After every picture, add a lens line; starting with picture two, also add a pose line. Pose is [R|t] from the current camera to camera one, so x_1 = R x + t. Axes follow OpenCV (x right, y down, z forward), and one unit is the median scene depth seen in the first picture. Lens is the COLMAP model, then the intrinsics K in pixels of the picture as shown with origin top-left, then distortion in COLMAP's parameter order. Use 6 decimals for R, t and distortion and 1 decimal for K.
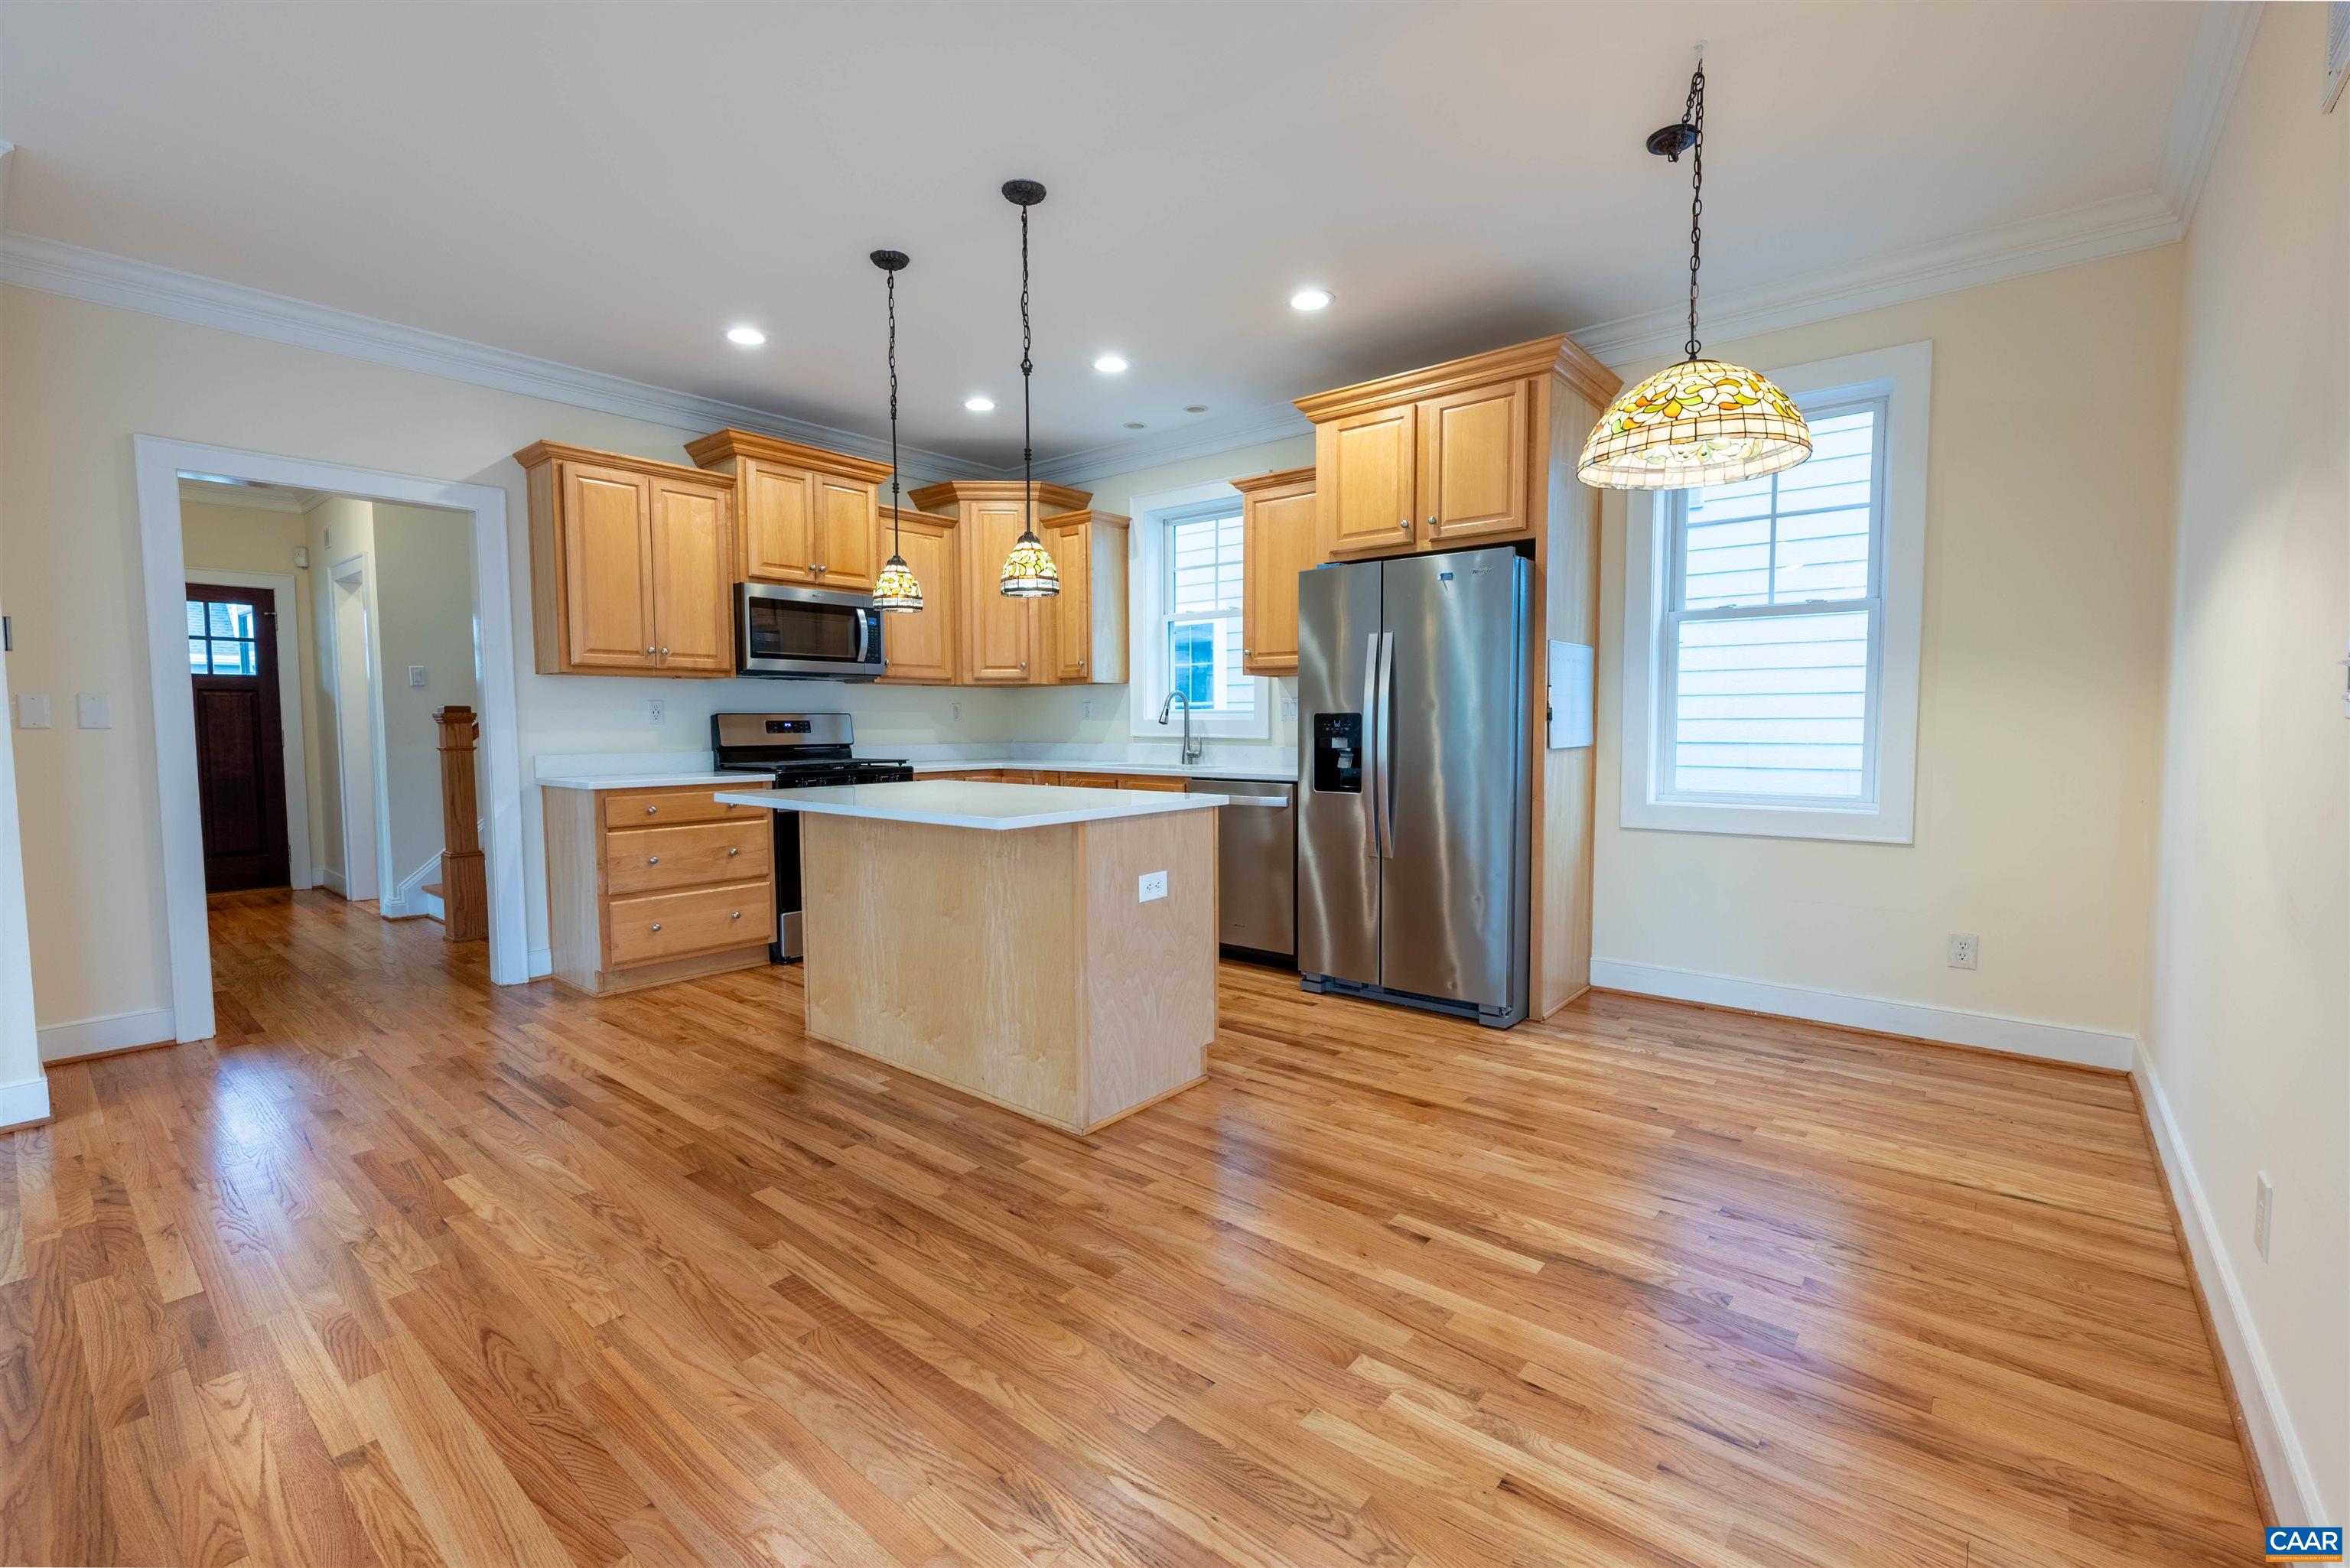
lens RADIAL K [[1021.0, 0, 1189.1], [0, 1021.0, 783.9], [0, 0, 1]] dist [0.000551, -0.000053]
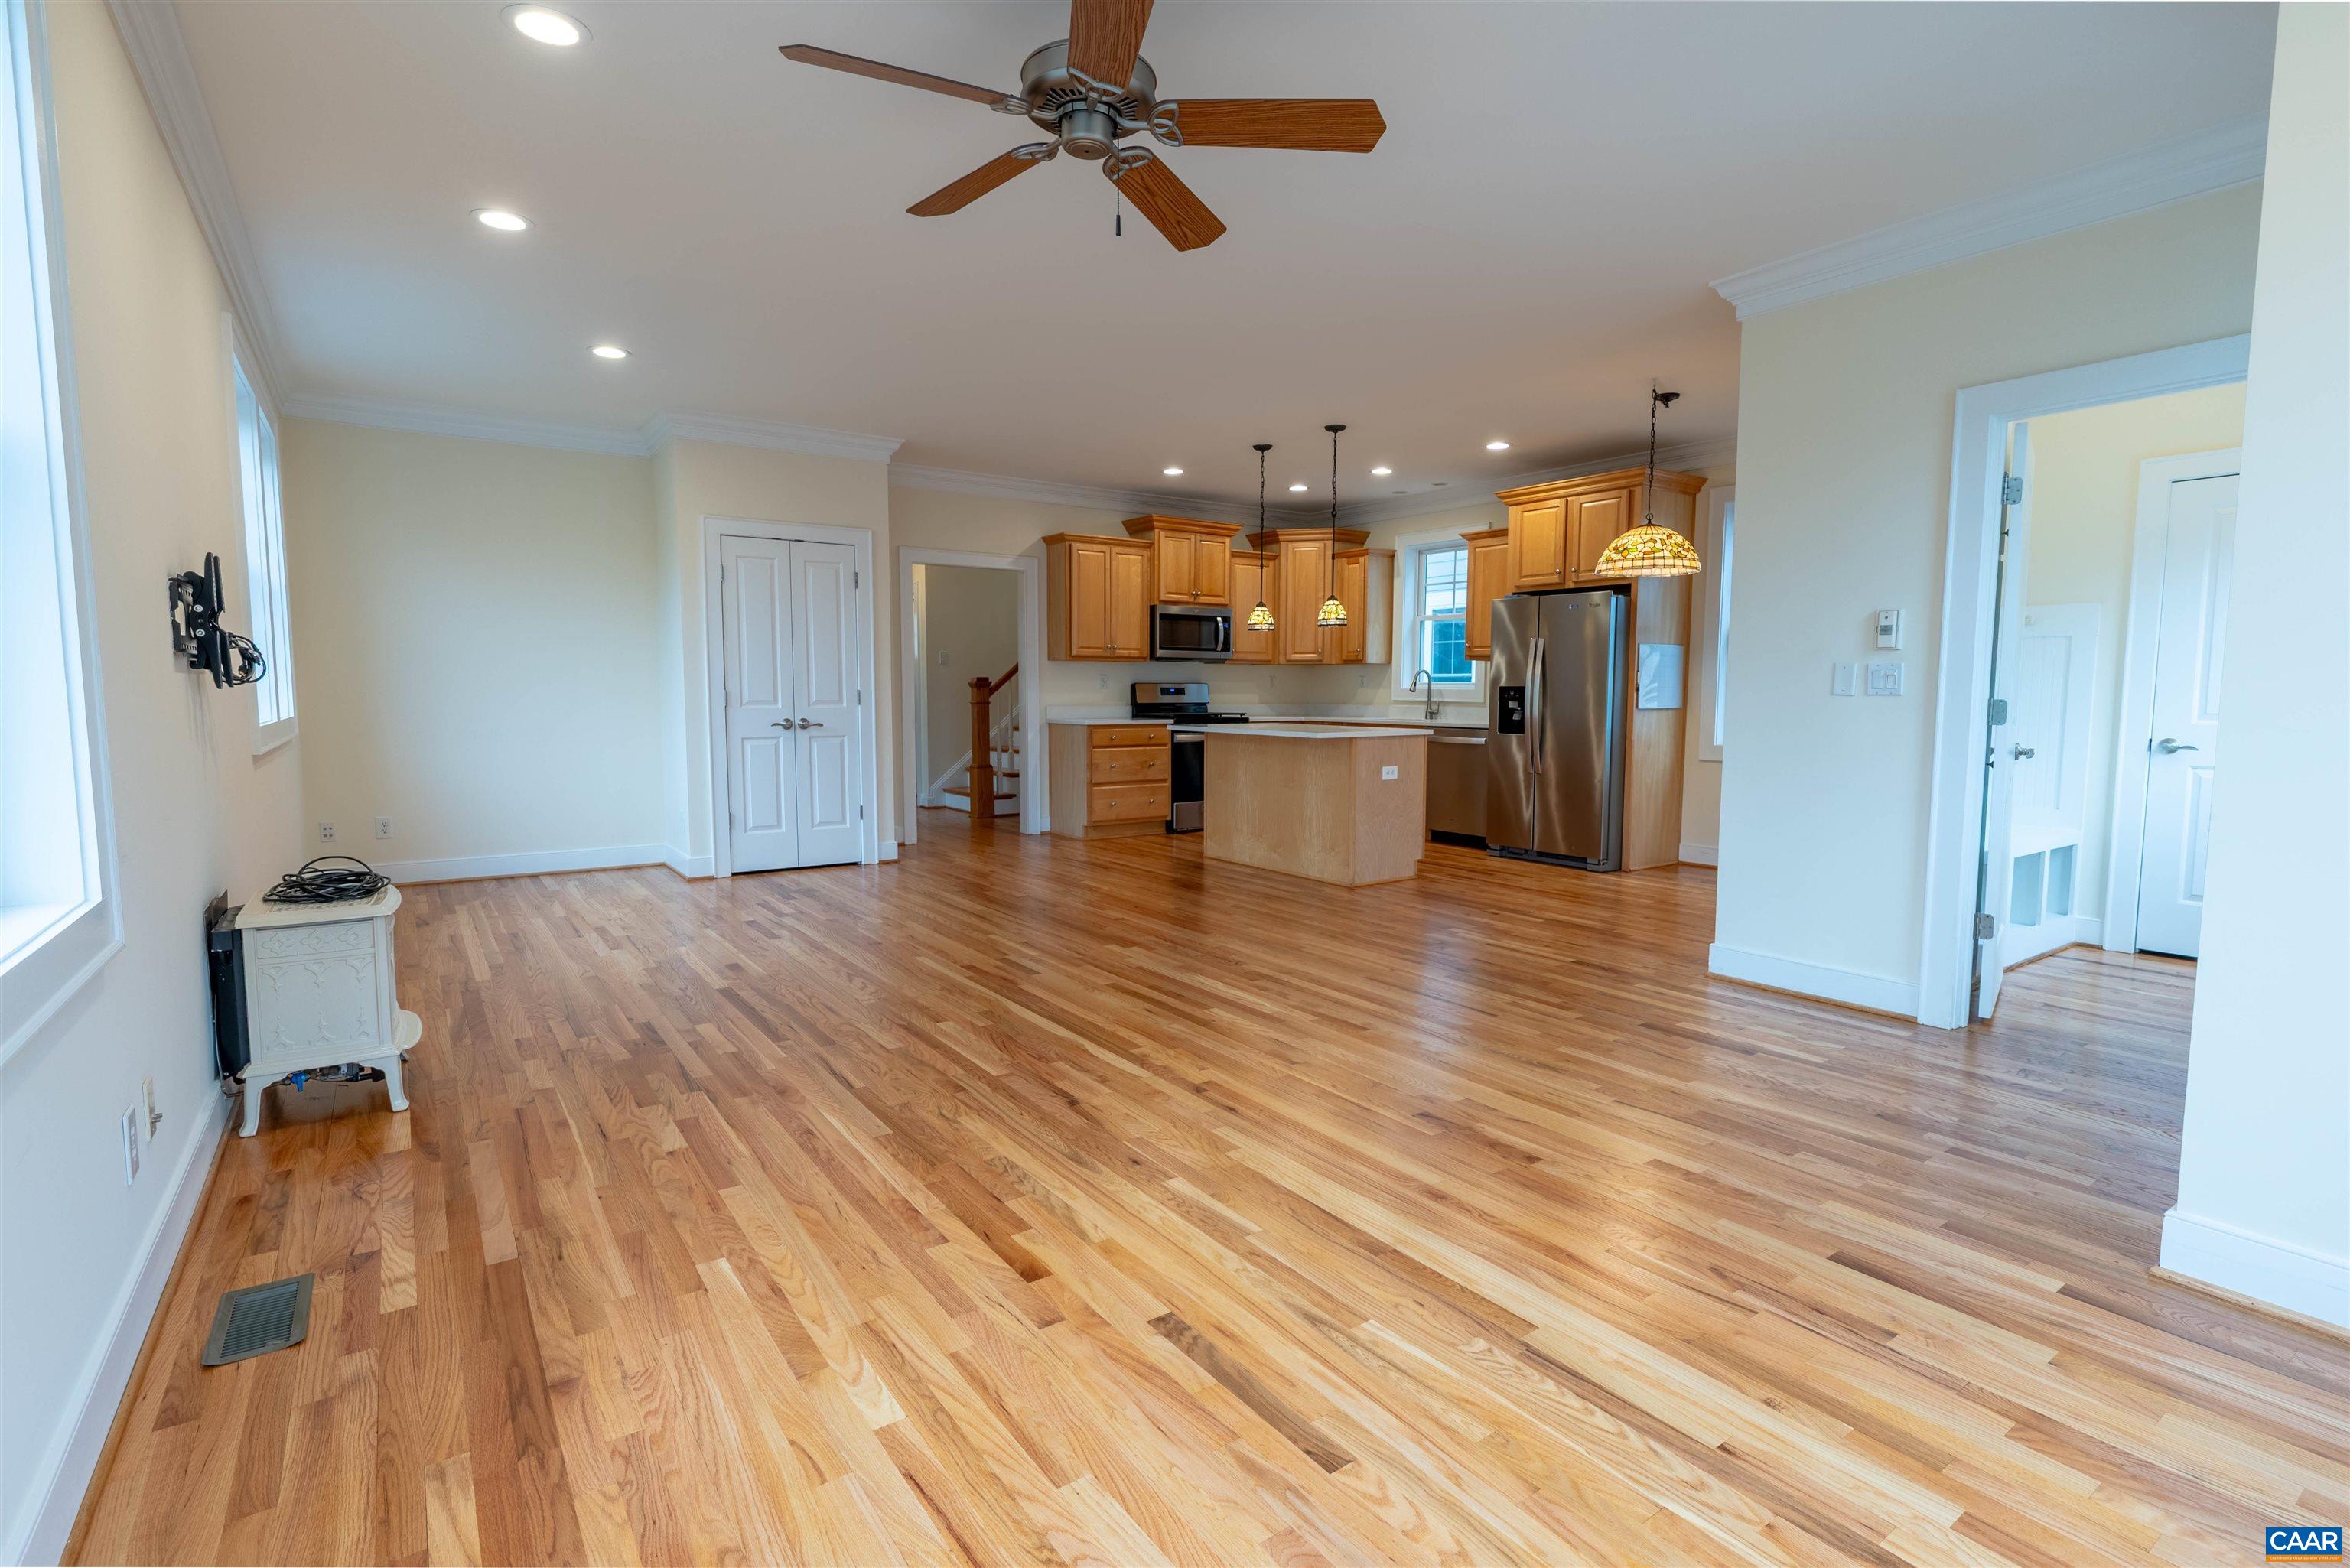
lens RADIAL K [[1142.6, 0, 1181.9], [0, 1142.6, 786.9], [0, 0, 1]] dist [0.001043, -0.000711]
pose [[0.966374, 0.030560, -0.255319, 0.090342], [-0.023985, 0.999297, 0.028825, 0.045912], [0.256021, -0.021732, 0.966427, -0.801060]]
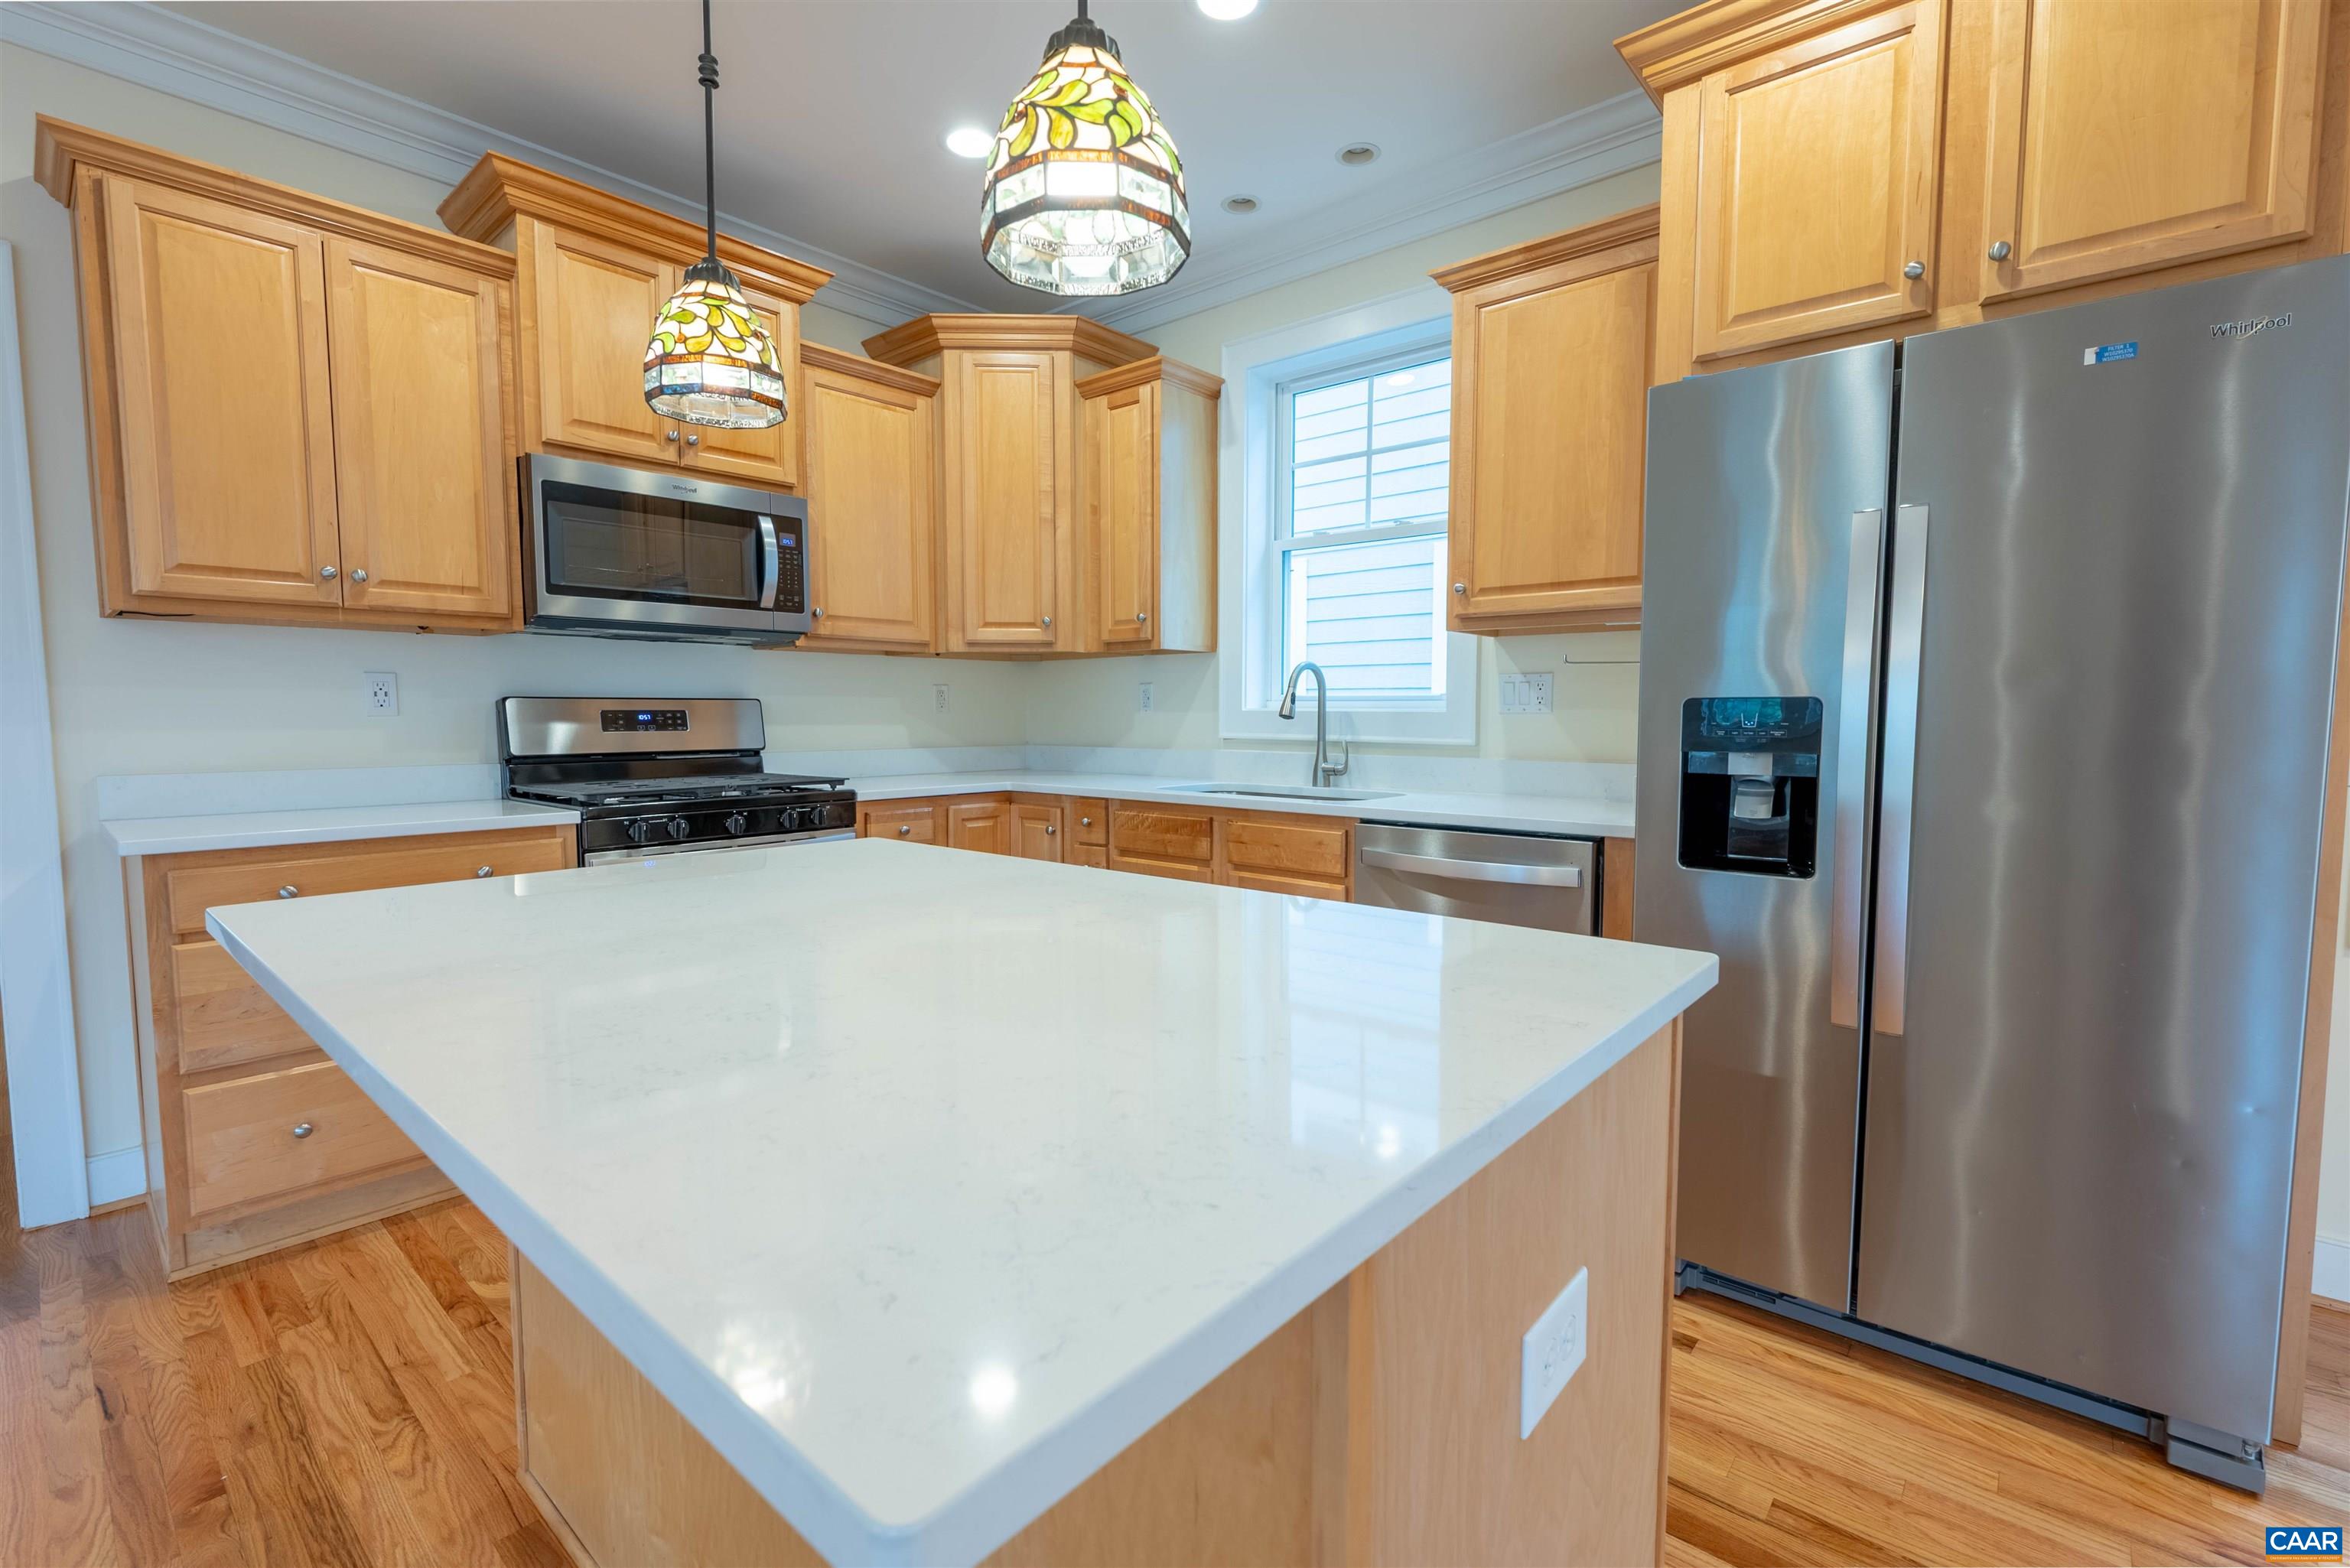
lens RADIAL K [[1034.7, 0, 1186.6], [0, 1034.7, 776.8], [0, 0, 1]] dist [-0.001152, -0.000323]
pose [[0.999765, 0.005215, -0.021062, -0.077891], [-0.005212, 0.999986, 0.000201, -0.028374], [0.021063, -0.000091, 0.999778, 0.459805]]
